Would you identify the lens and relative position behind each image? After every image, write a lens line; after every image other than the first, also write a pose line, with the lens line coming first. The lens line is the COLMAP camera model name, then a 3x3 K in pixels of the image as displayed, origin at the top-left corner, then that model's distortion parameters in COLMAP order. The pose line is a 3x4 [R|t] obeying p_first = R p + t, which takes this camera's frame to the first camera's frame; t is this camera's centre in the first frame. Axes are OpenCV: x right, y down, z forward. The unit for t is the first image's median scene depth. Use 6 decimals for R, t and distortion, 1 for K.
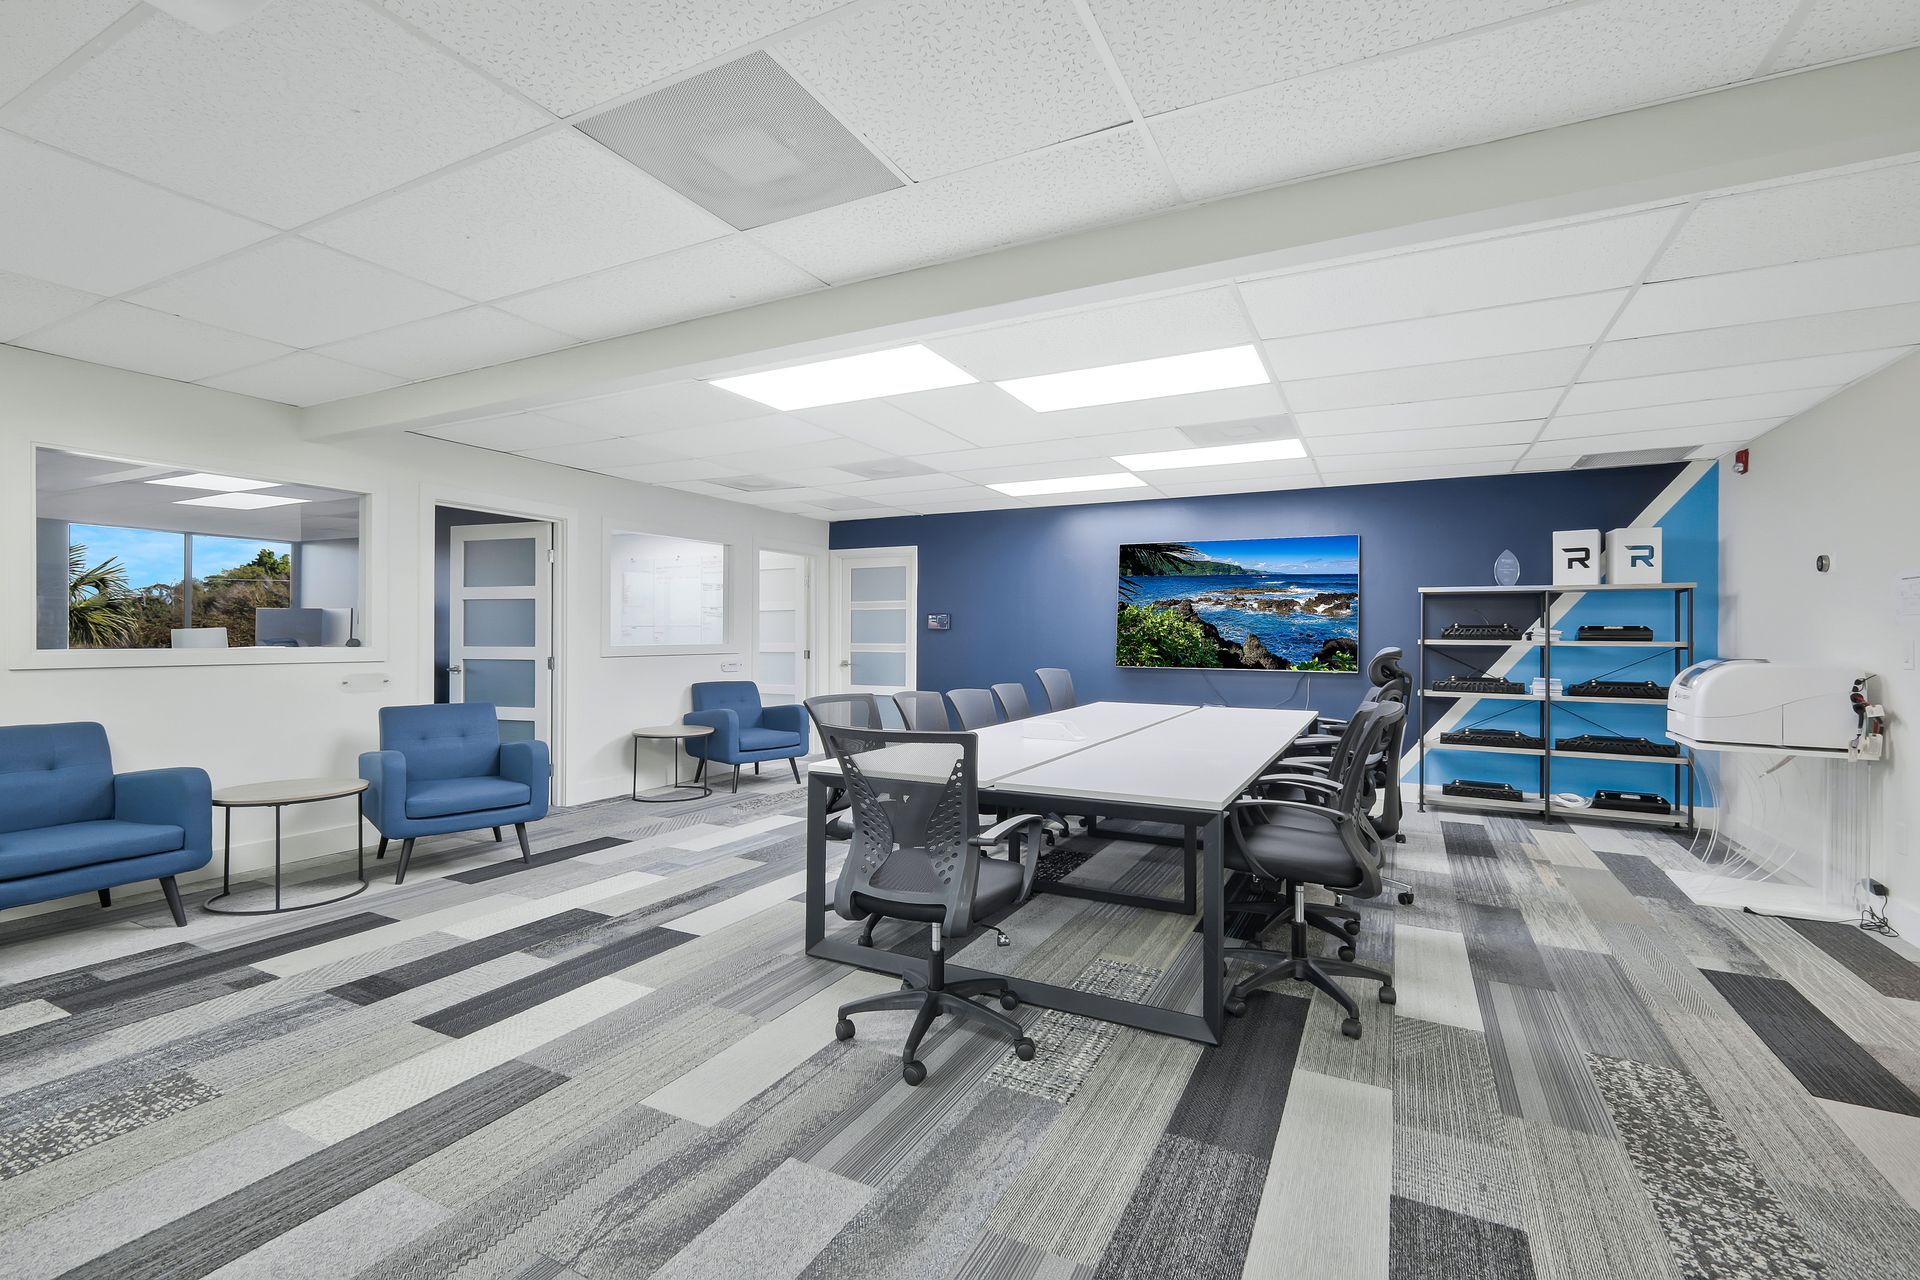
lens RADIAL K [[850.5, 0, 964.4], [0, 850.5, 623.1], [0, 0, 1]] dist [0.002888, 0.000826]
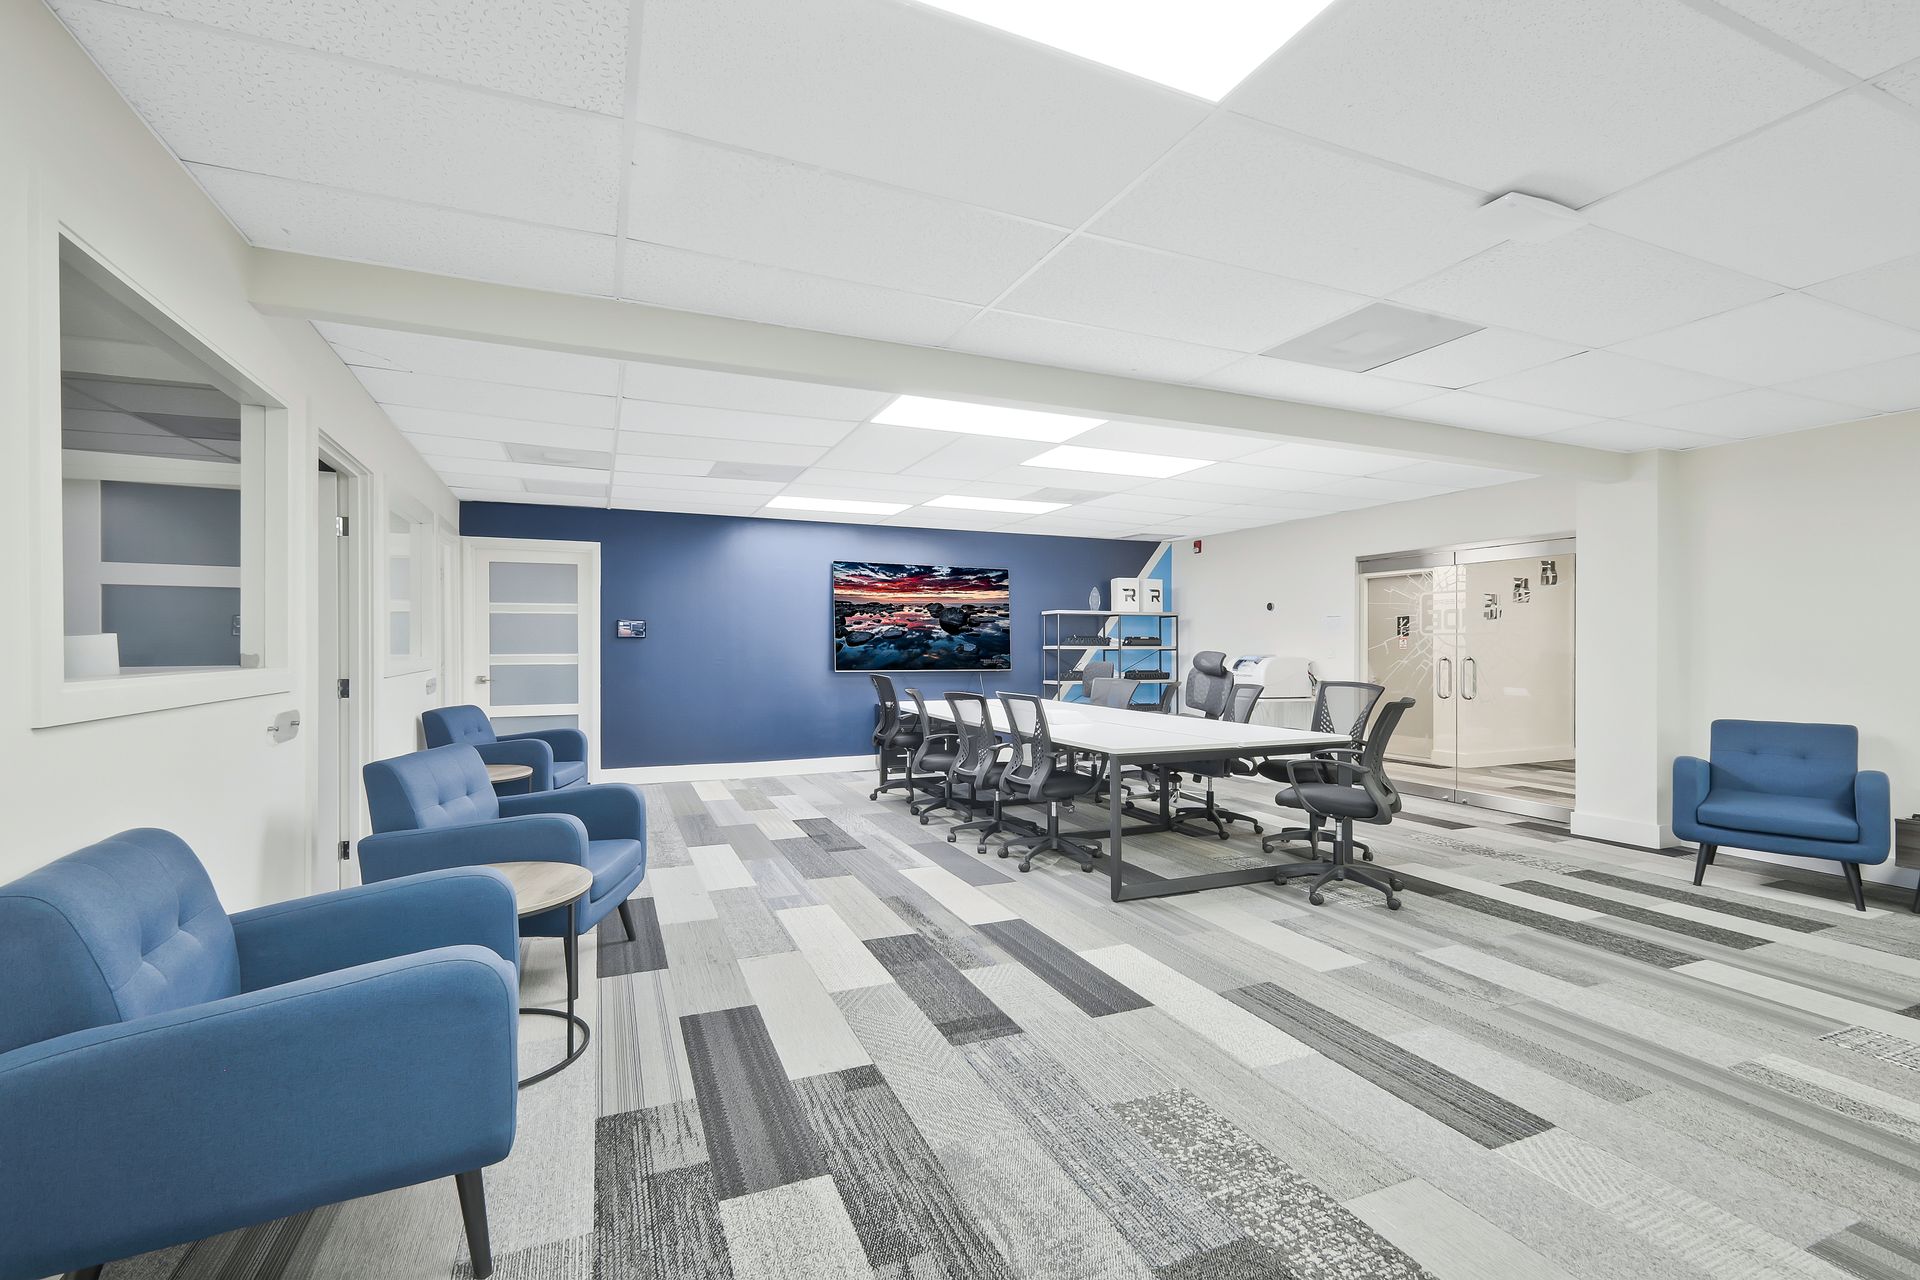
lens RADIAL K [[850.5, 0, 964.4], [0, 850.5, 623.1], [0, 0, 1]] dist [0.002888, 0.000826]
pose [[0.633676, 0.015828, 0.773437, -1.089105], [-0.008924, 0.999874, -0.013151, 0.001800], [-0.773547, 0.001432, 0.633737, 0.324303]]
